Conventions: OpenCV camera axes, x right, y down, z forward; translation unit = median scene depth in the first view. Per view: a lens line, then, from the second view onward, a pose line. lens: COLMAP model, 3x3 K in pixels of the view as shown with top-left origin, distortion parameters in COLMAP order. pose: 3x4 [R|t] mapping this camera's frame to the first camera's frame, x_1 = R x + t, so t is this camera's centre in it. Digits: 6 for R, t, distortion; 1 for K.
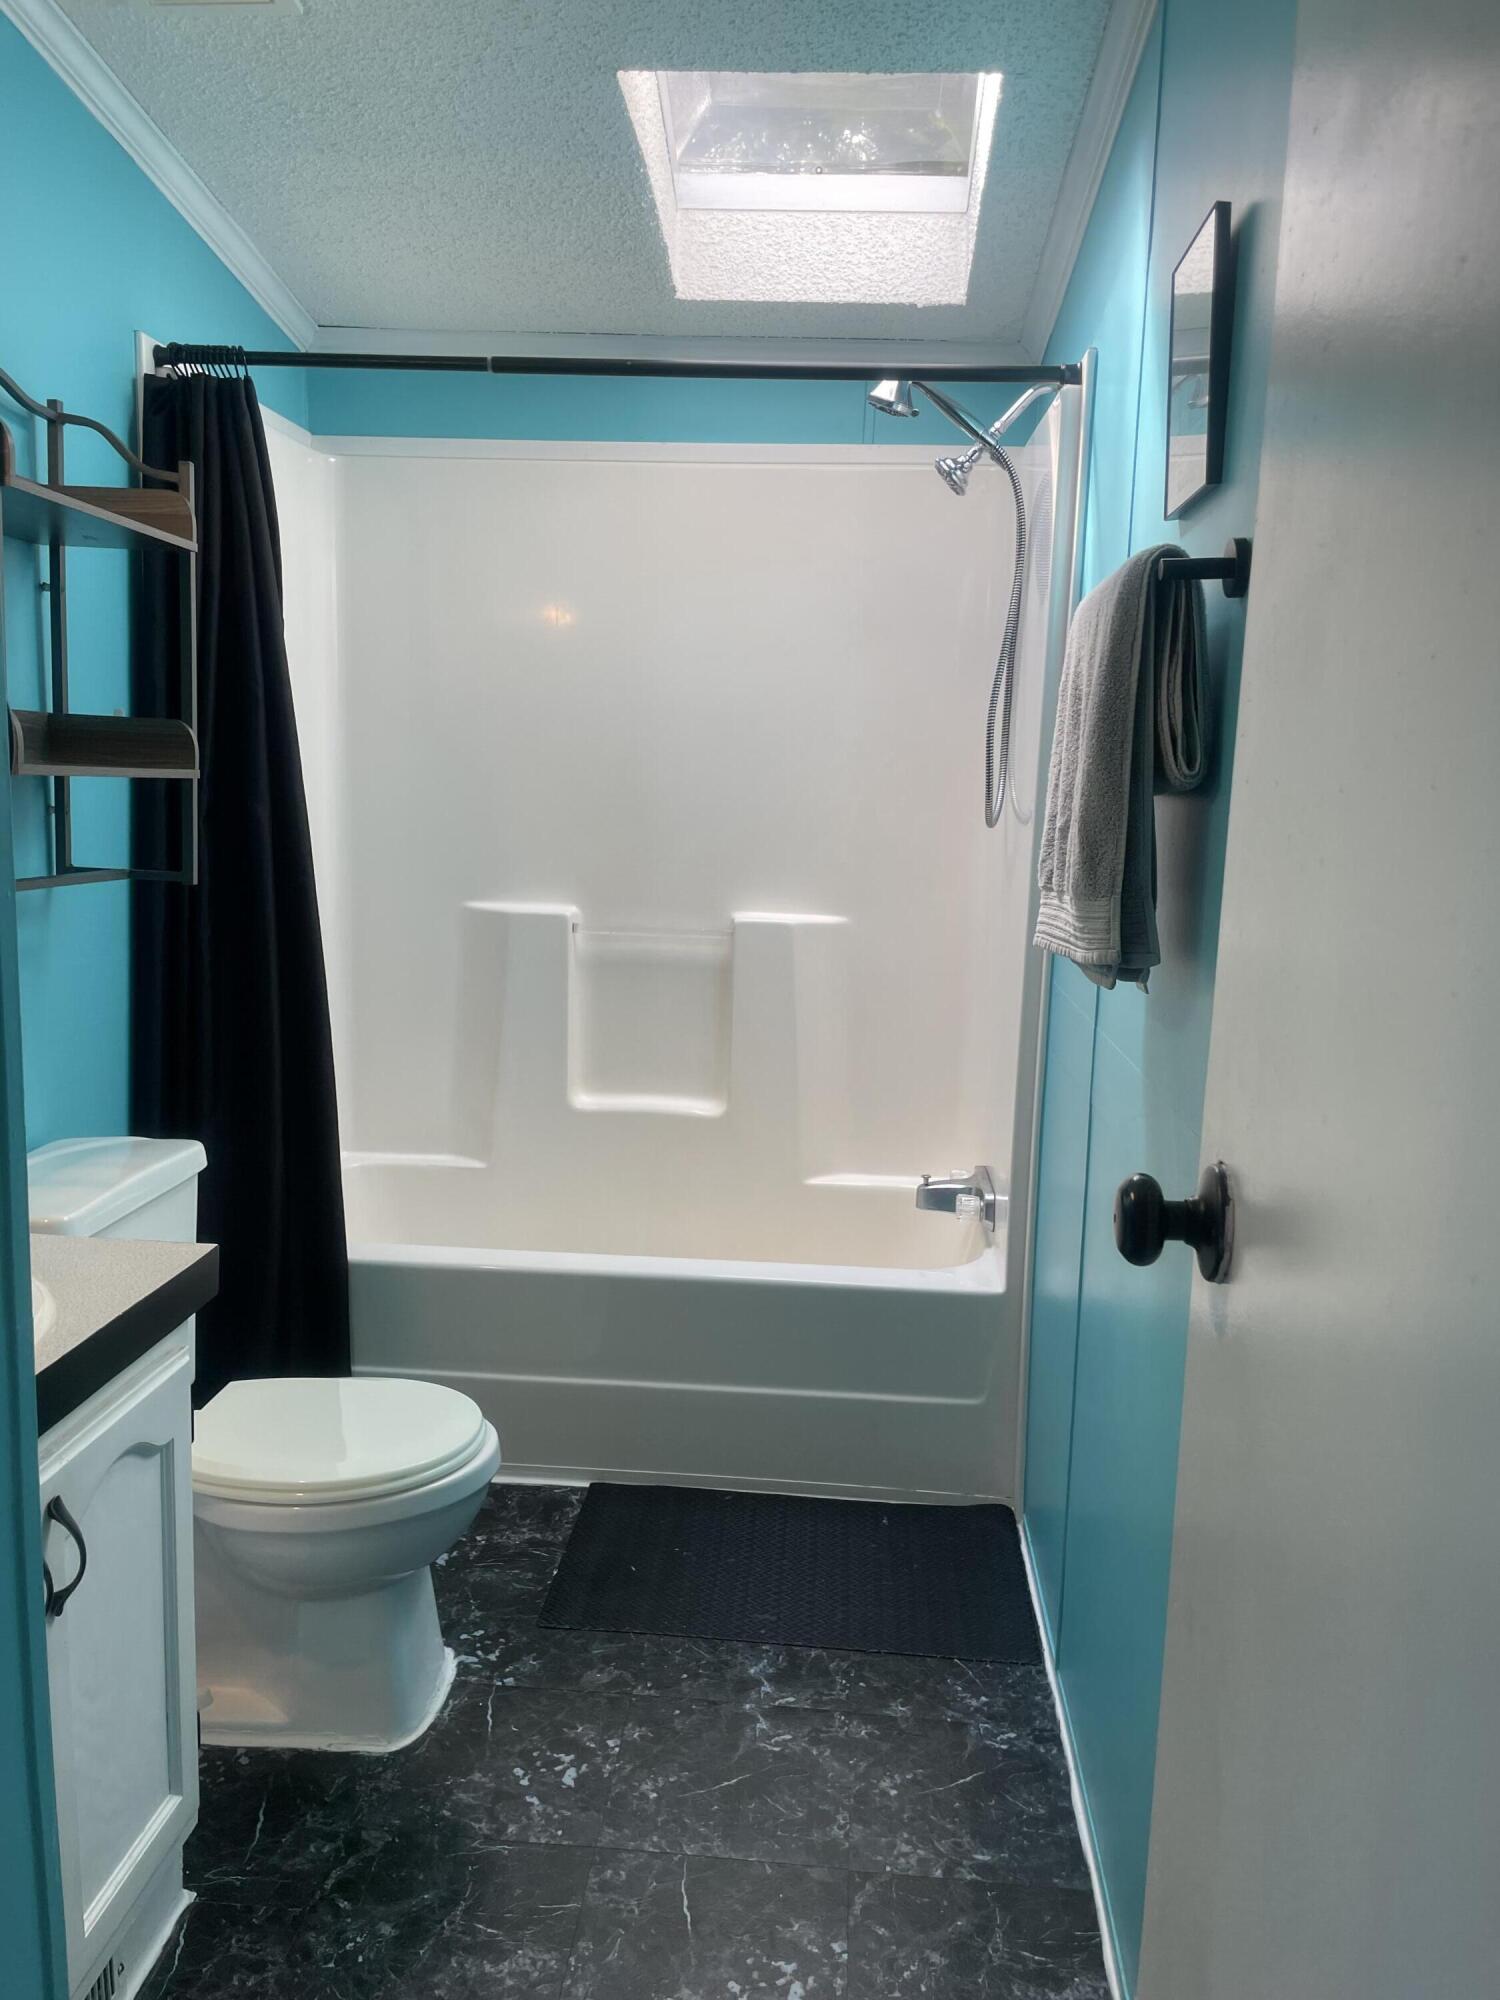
lens RADIAL K [[1552.8, 0, 755.7], [0, 1552.8, 997.0], [0, 0, 1]] dist [0.062343, -0.099791]
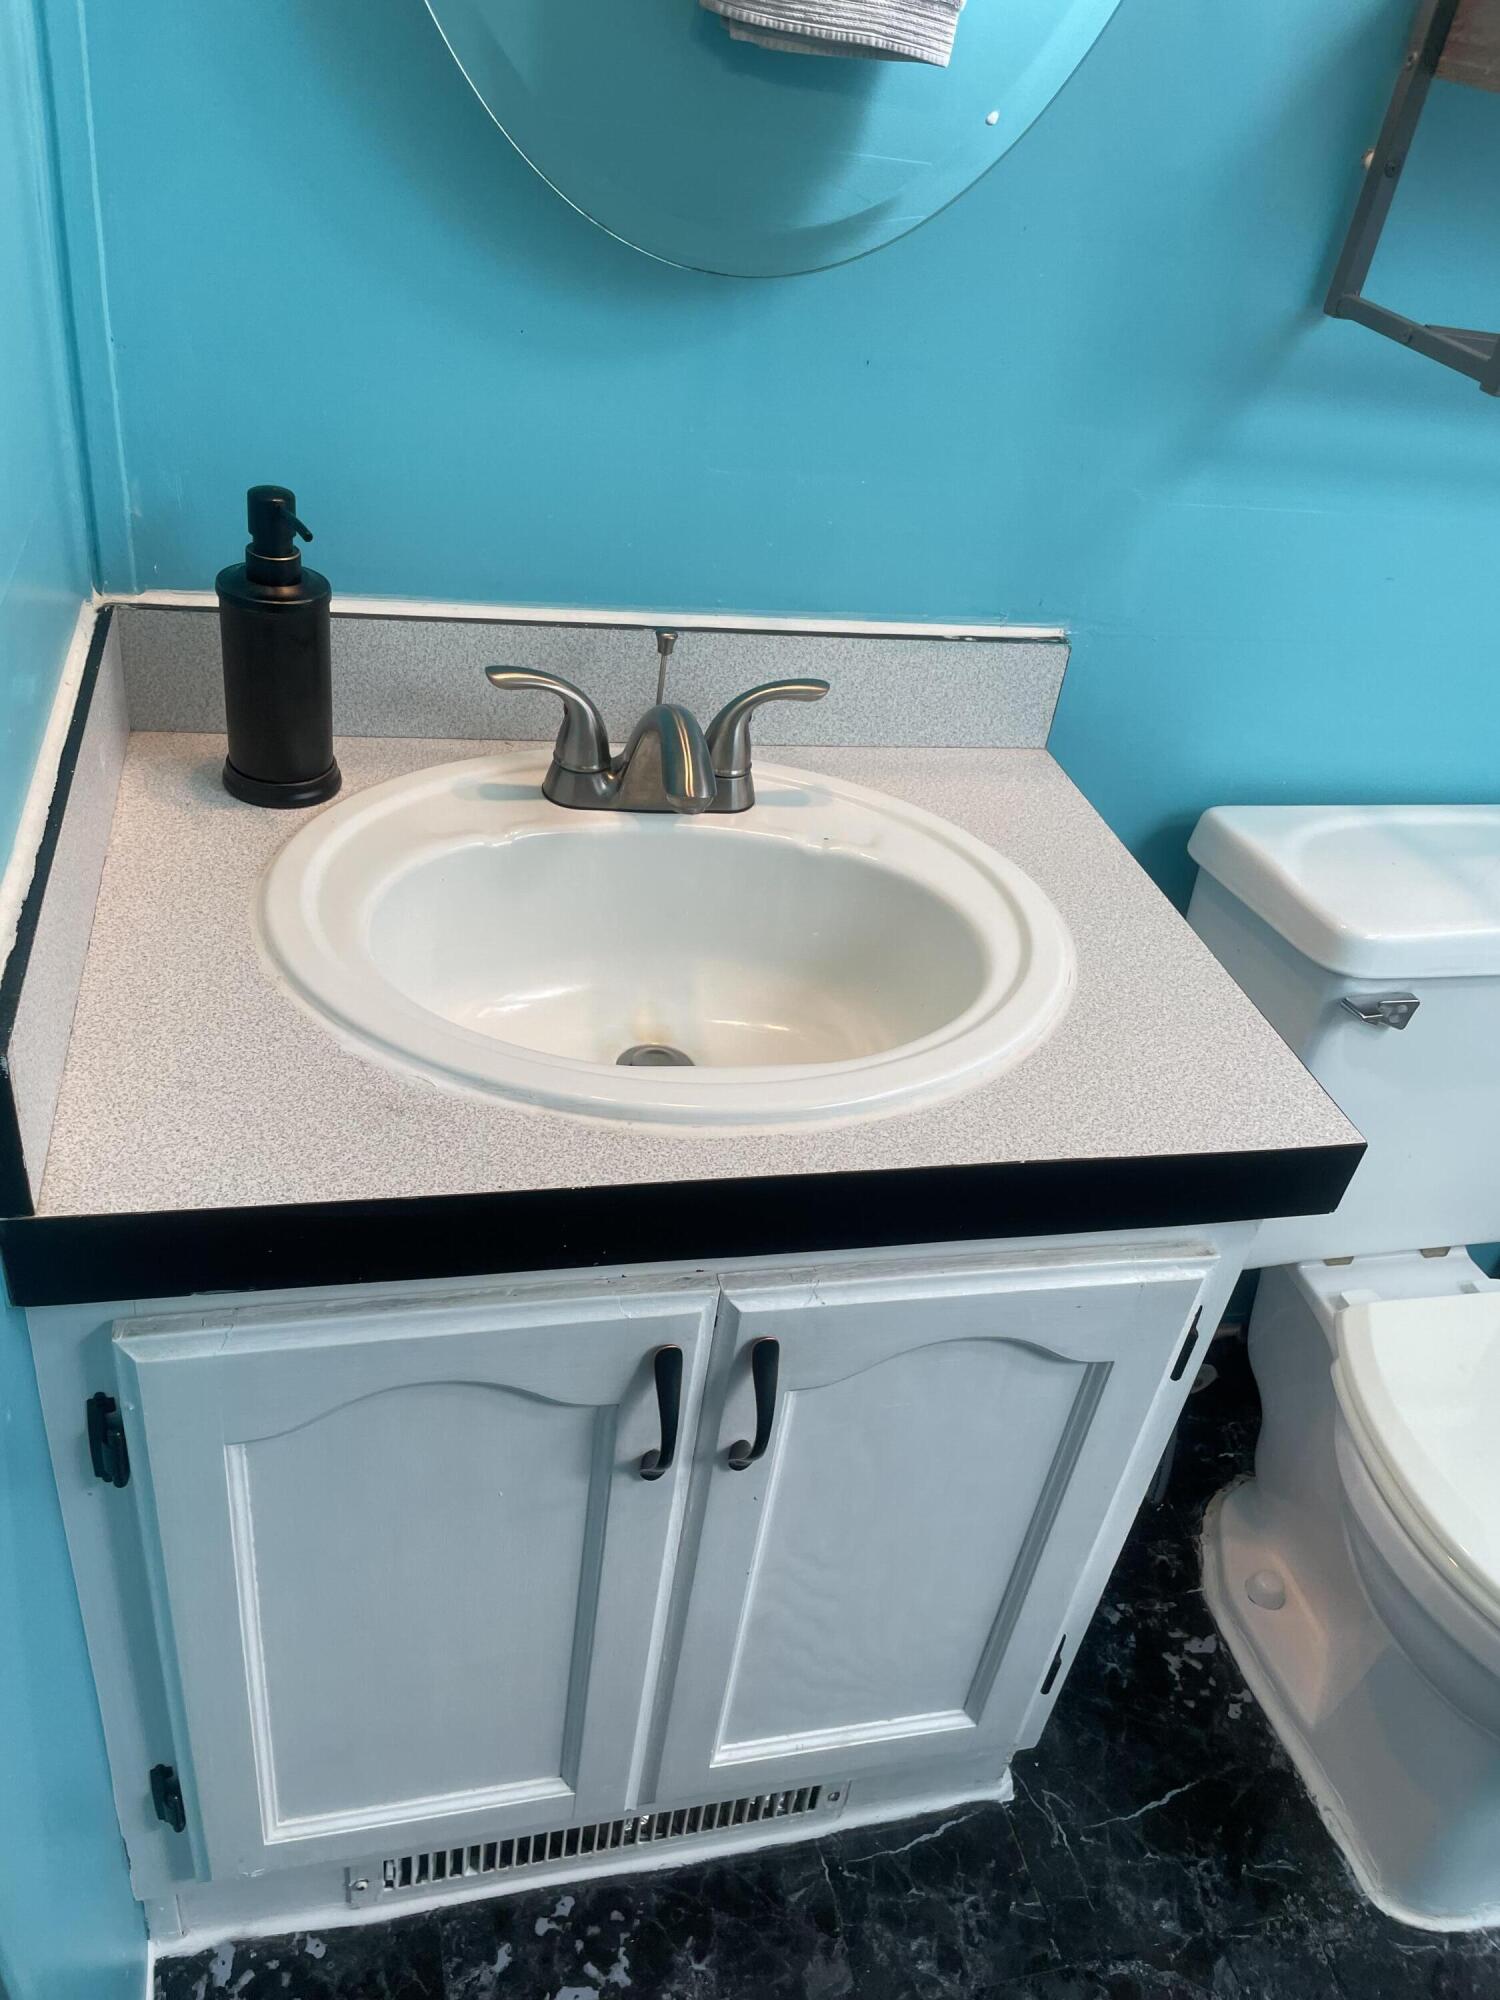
lens RADIAL K [[1552.8, 0, 749.4], [0, 1552.8, 1008.3], [0, 0, 1]] dist [0.062343, -0.099791]
pose [[0.317697, 0.555843, -0.768185, -0.031105], [-0.264164, 0.829967, 0.491297, -0.070814], [0.910651, 0.046844, 0.410511, 0.535115]]
